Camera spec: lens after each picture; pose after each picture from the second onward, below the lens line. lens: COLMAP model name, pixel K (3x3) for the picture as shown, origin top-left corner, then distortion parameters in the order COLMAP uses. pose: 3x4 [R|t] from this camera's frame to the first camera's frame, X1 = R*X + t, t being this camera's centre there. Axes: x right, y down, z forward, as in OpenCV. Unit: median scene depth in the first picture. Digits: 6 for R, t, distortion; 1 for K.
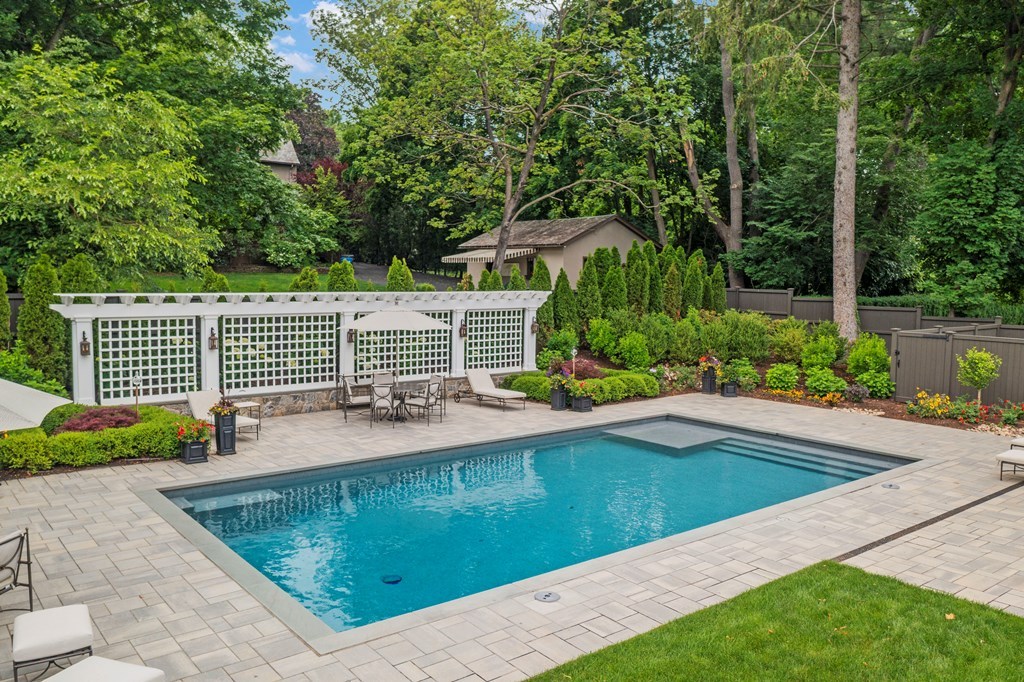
lens RADIAL K [[800.3, 0, 509.9], [0, 800.3, 348.5], [0, 0, 1]] dist [-0.029234, -0.003837]
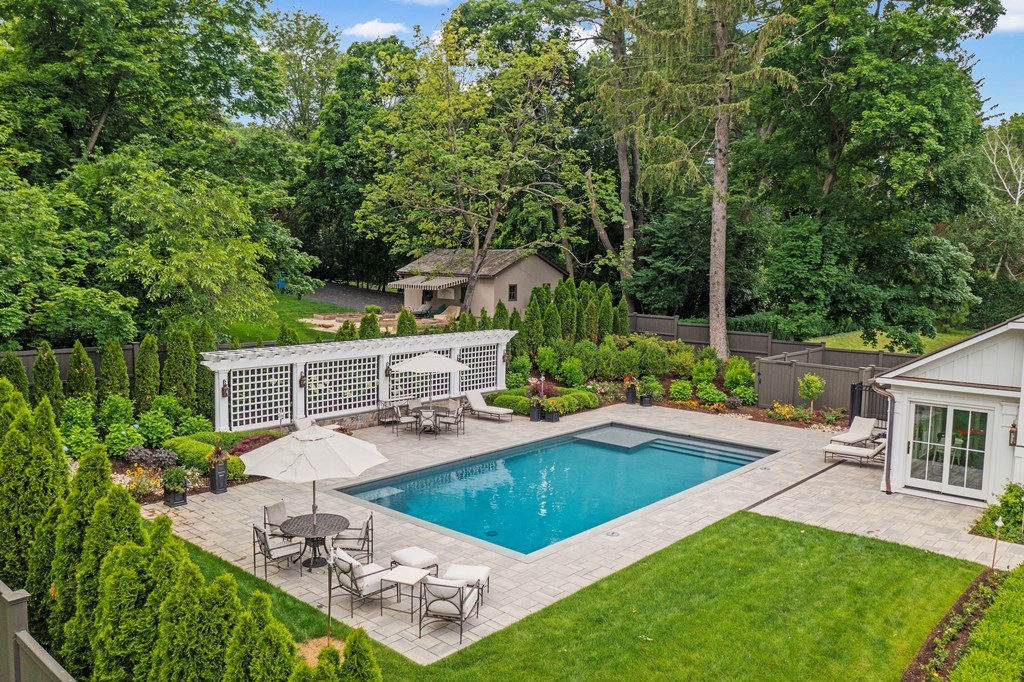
lens RADIAL K [[800.3, 0, 509.9], [0, 800.3, 348.5], [0, 0, 1]] dist [-0.029234, -0.003837]
pose [[0.984262, -0.013471, 0.176199, -0.213227], [0.009907, 0.999728, 0.021093, -0.074844], [-0.176435, -0.019015, 0.984129, -0.347559]]
